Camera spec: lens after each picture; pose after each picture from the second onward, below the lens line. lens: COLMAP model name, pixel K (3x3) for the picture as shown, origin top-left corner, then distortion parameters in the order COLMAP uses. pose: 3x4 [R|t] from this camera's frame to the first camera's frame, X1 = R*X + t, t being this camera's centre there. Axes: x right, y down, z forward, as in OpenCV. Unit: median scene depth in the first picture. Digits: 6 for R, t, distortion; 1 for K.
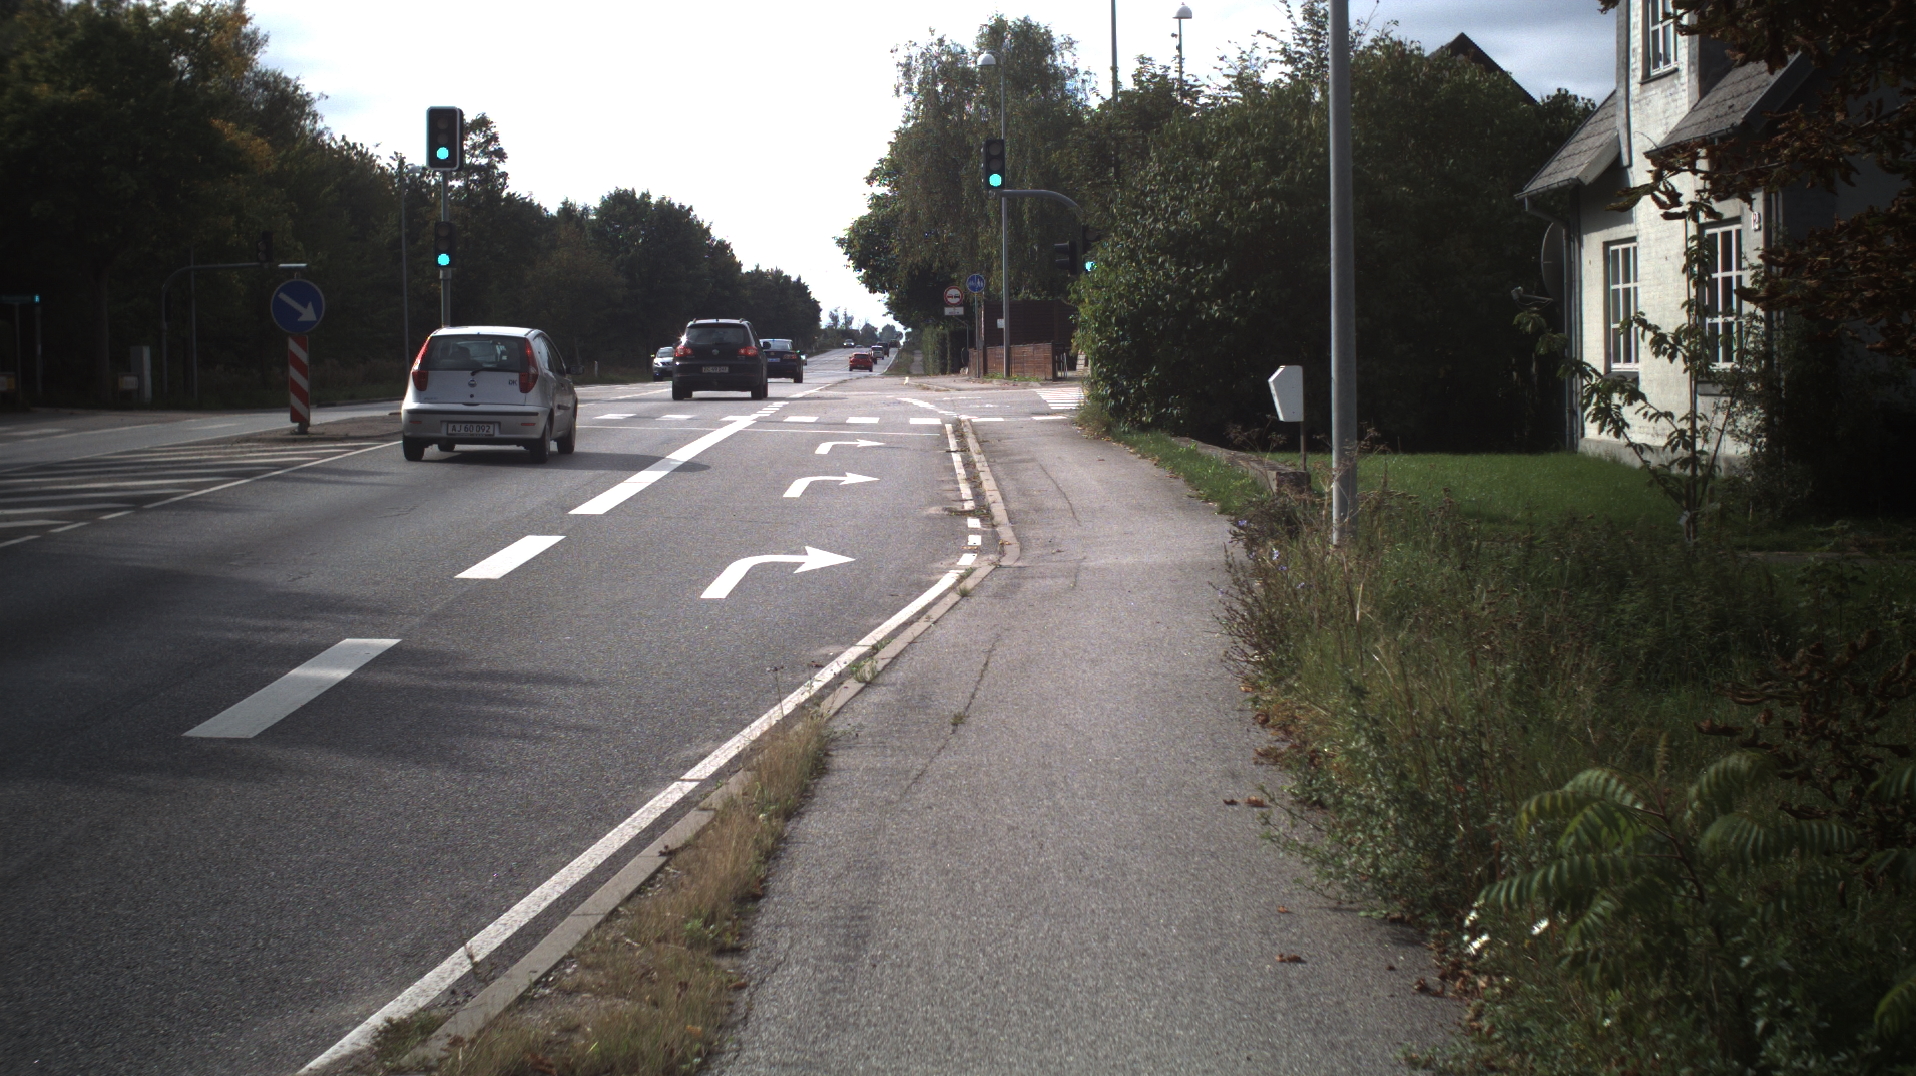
lens RADIAL K [[3605.3, 0, 958.0], [0, 3605.3, 538.0], [0, 0, 1]] dist [-0.191525, -0.306192]
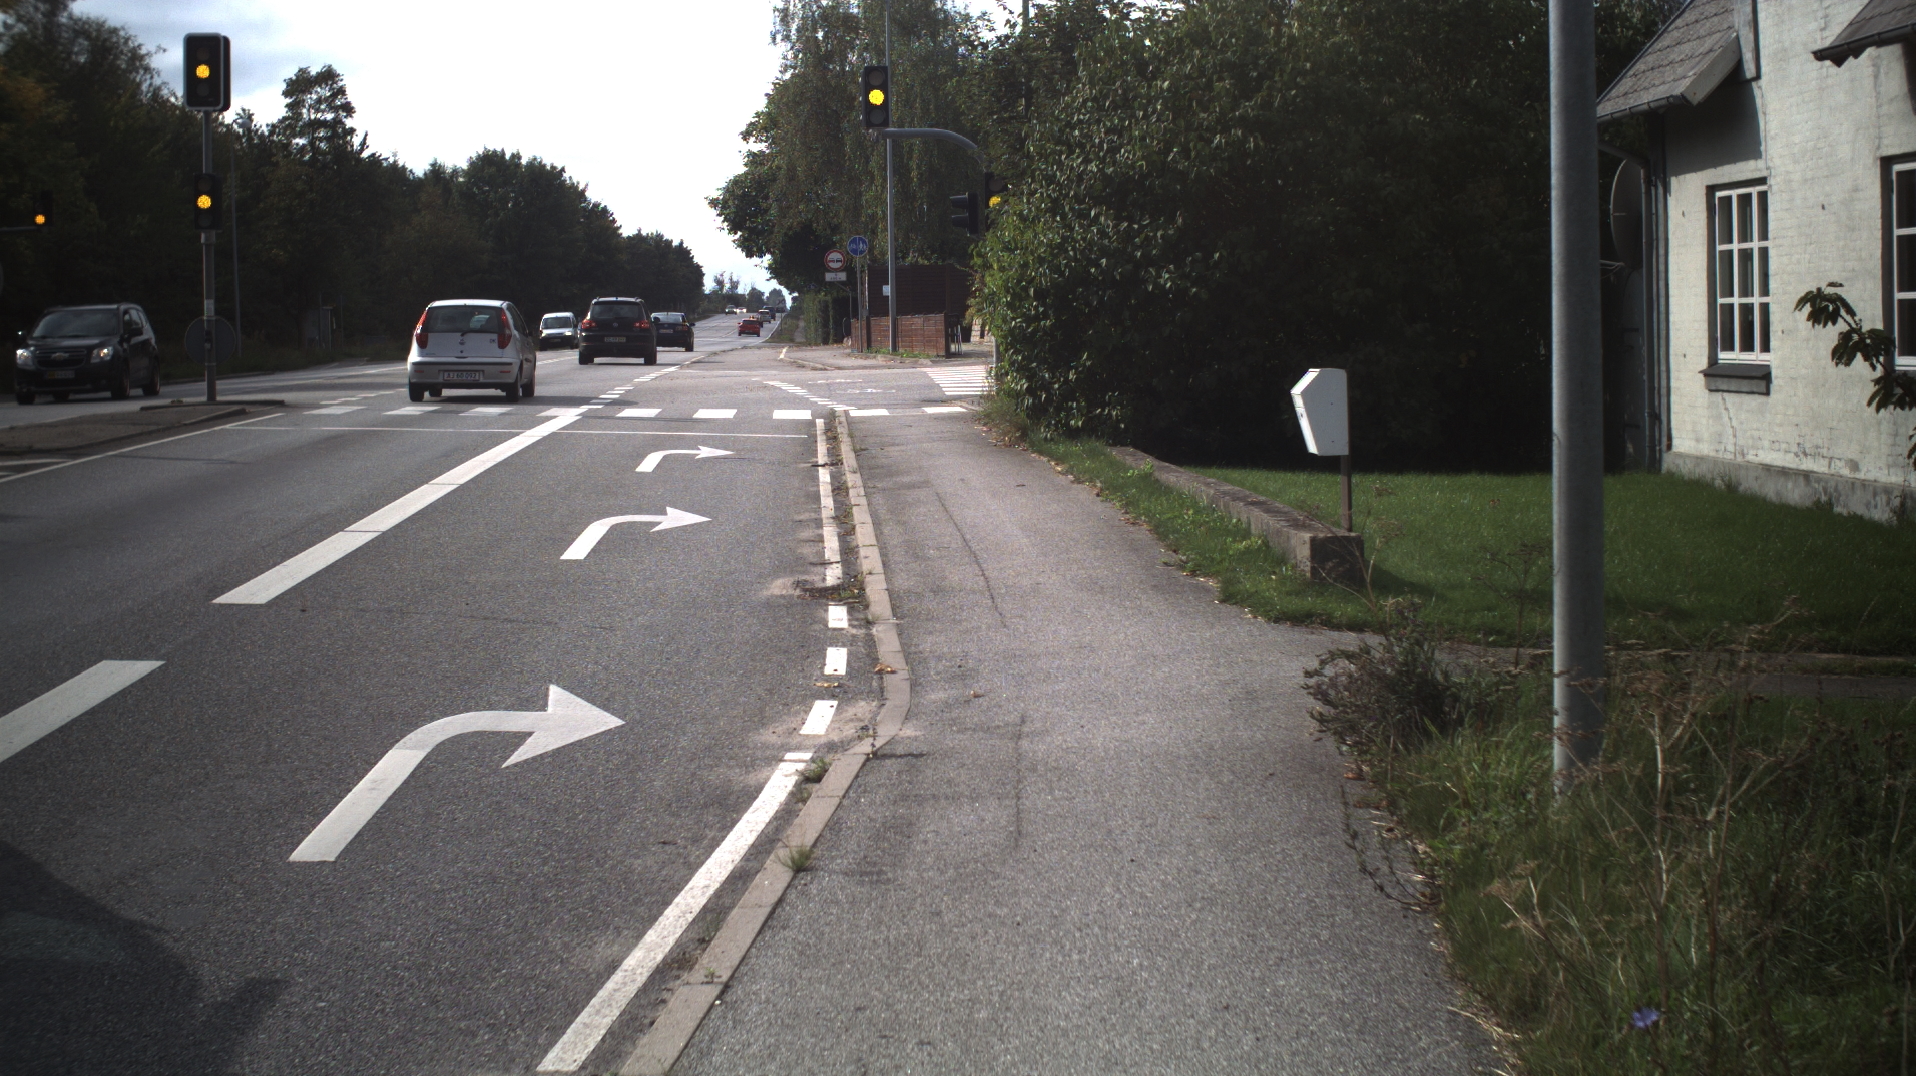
lens RADIAL K [[3605.3, 0, 958.0], [0, 3605.3, 538.0], [0, 0, 1]] dist [-0.191525, -0.306192]
pose [[0.999511, -0.005191, 0.030828, 0.003250], [0.004879, 0.999936, 0.010188, -0.013120], [-0.030879, -0.010032, 0.999473, 0.191564]]
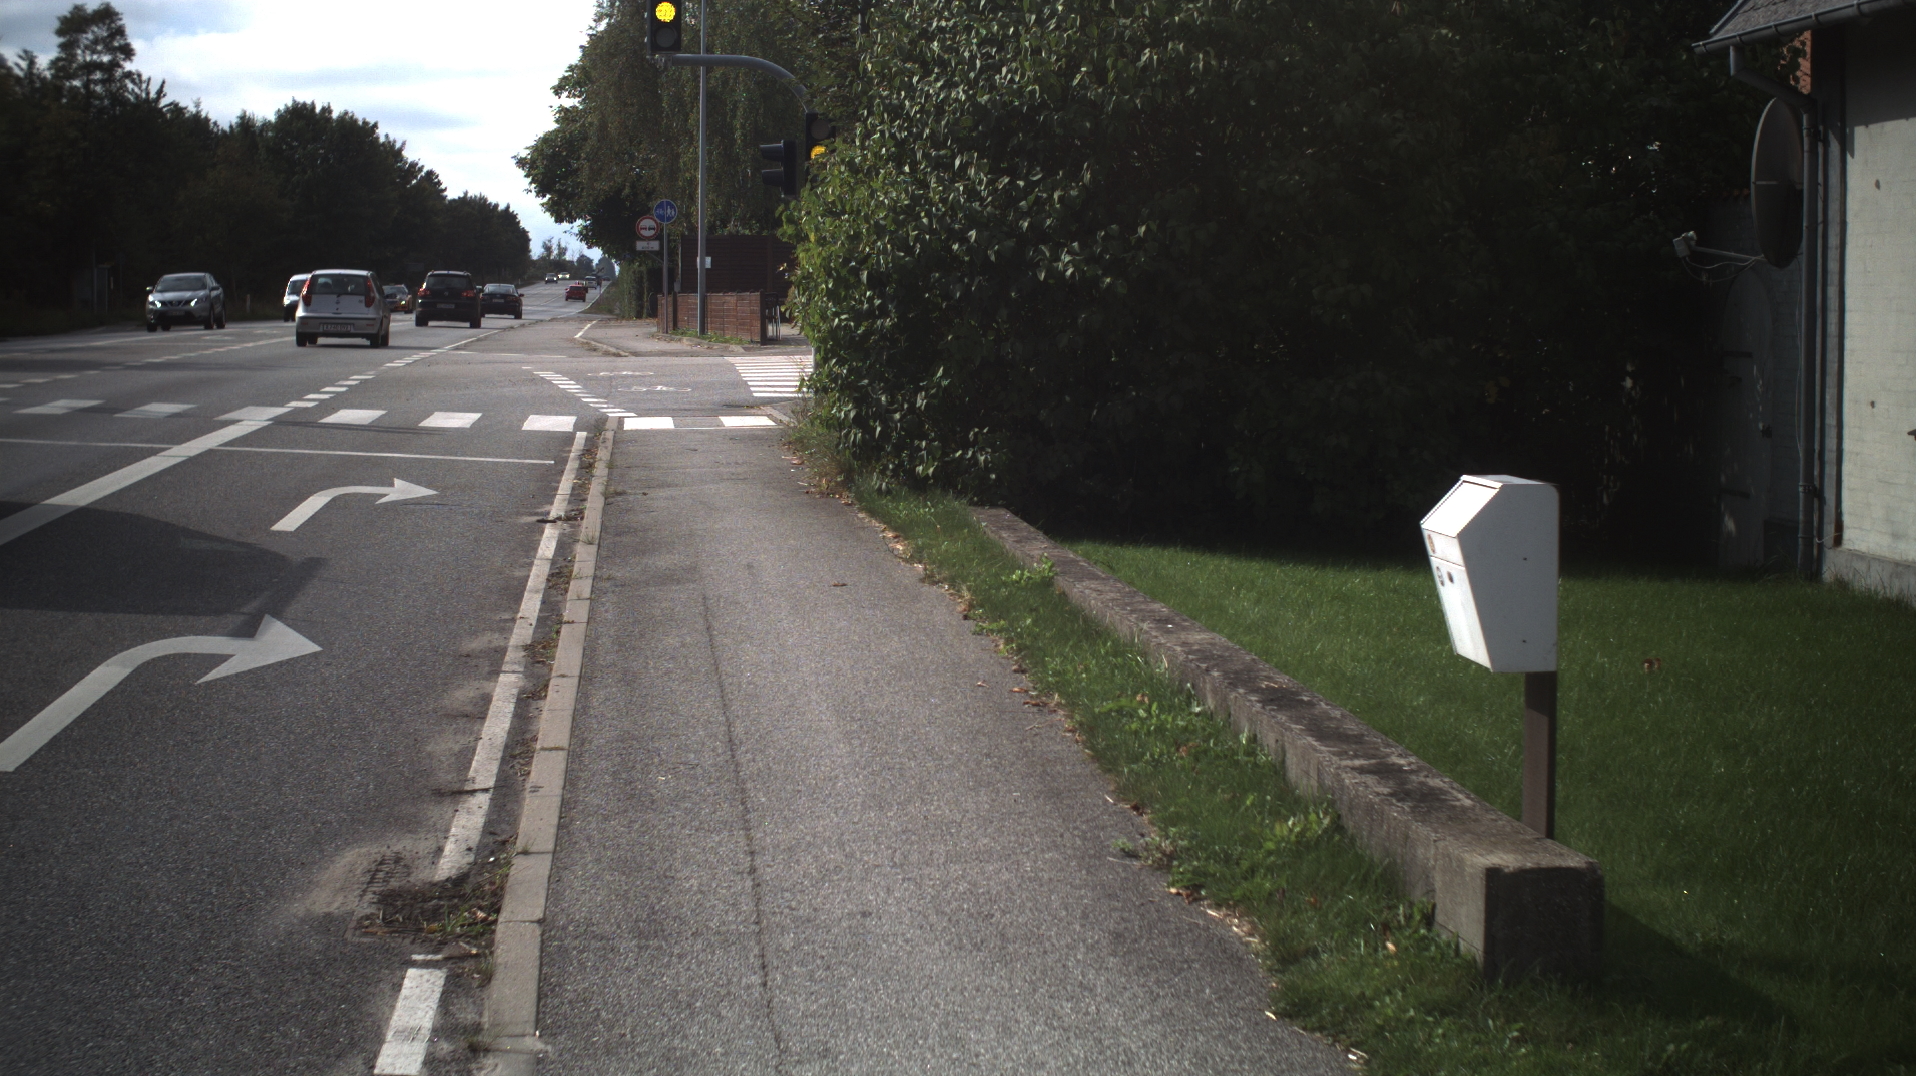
lens RADIAL K [[3605.3, 0, 958.0], [0, 3605.3, 538.0], [0, 0, 1]] dist [-0.191525, -0.306192]
pose [[0.996716, 0.016971, 0.079183, 0.013006], [-0.018381, 0.999685, 0.017107, -0.025448], [-0.078868, -0.018506, 0.996713, 0.383059]]
